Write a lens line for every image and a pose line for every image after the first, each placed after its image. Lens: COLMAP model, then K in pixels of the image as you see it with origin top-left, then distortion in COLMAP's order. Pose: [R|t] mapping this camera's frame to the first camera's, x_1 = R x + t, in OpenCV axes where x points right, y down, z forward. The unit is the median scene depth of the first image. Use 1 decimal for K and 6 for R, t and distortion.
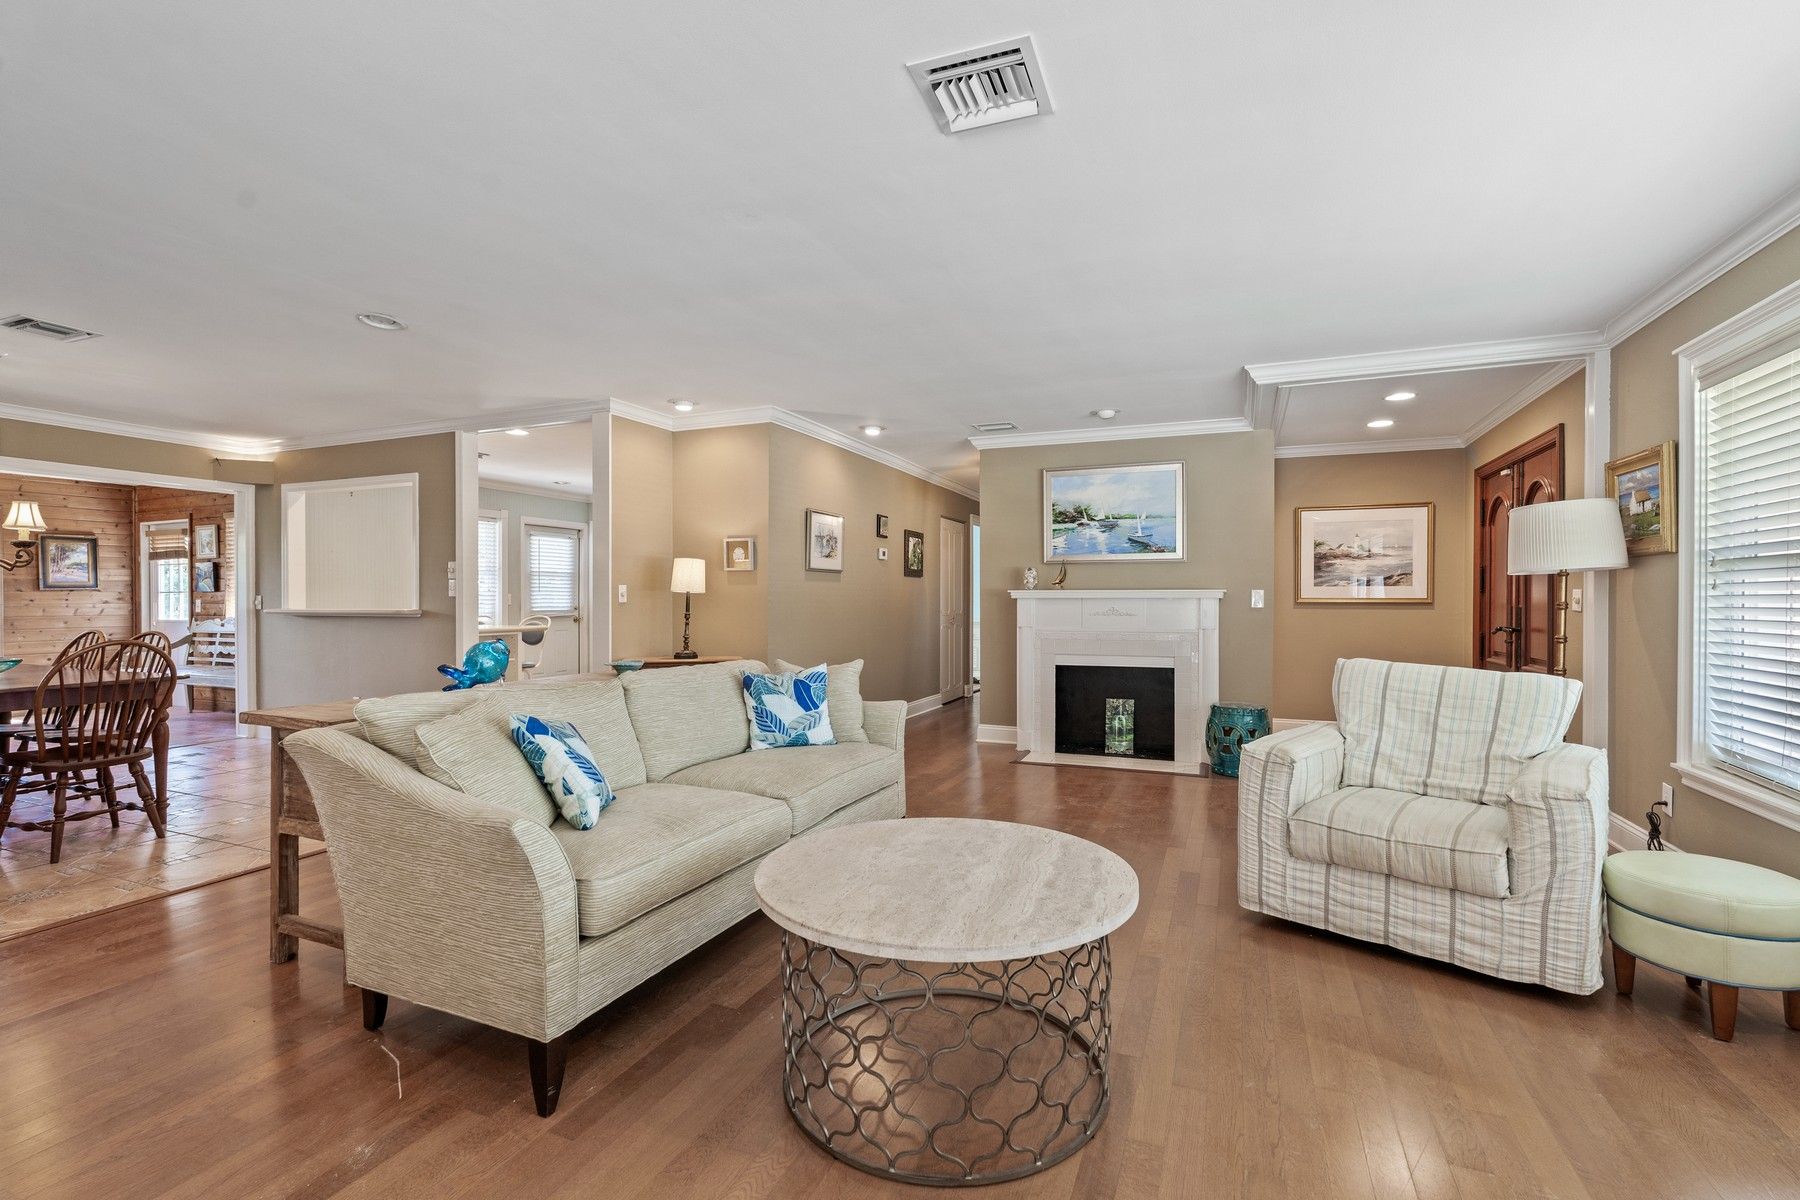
lens RADIAL K [[829.5, 0, 900.0], [0, 829.5, 600.0], [0, 0, 1]] dist [-0.000020, 0.000005]
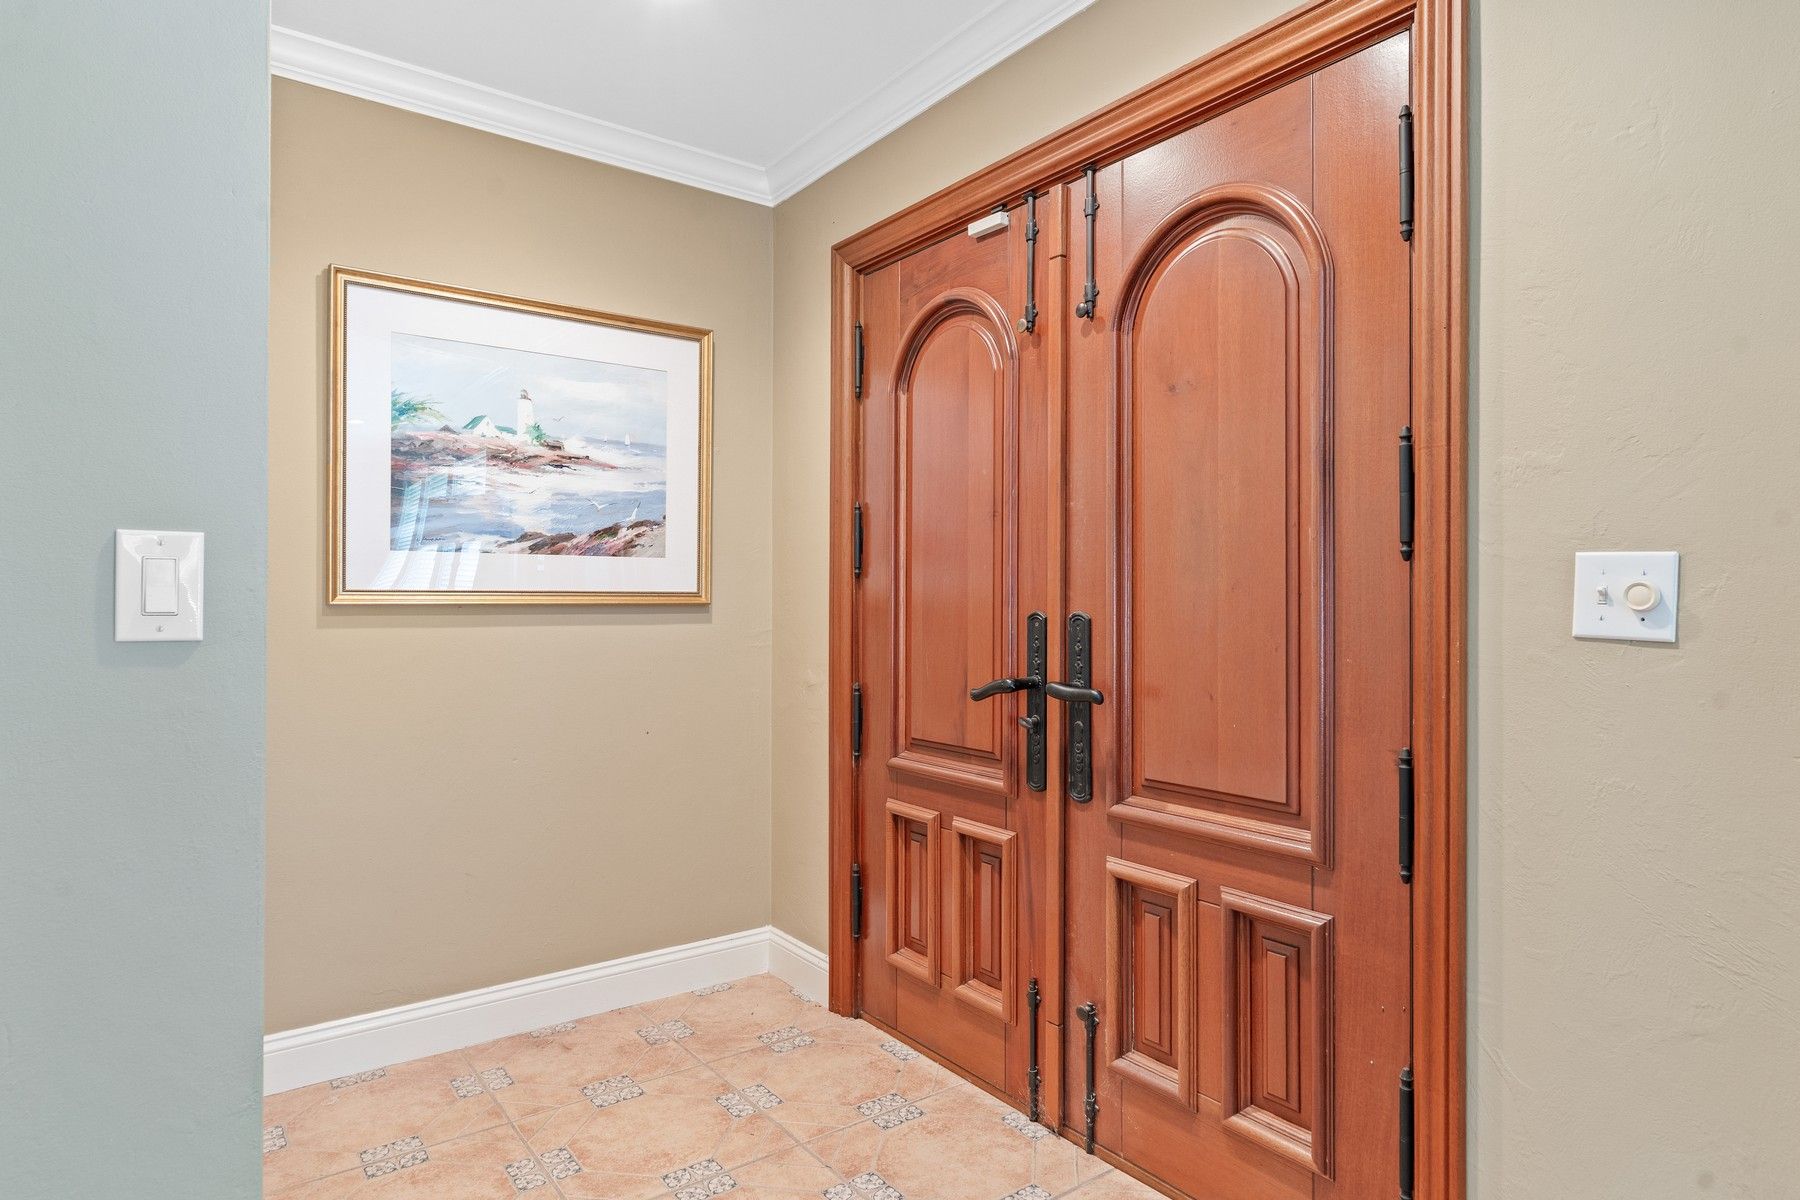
lens RADIAL K [[1013.8, 0, 900.0], [0, 1013.8, 600.0], [0, 0, 1]] dist [-0.002501, -0.000756]
pose [[0.518677, 0.003354, 0.854964, 0.295243], [0.000009, 0.999992, -0.003929, 0.003048], [-0.854970, 0.002045, 0.518673, 0.681180]]
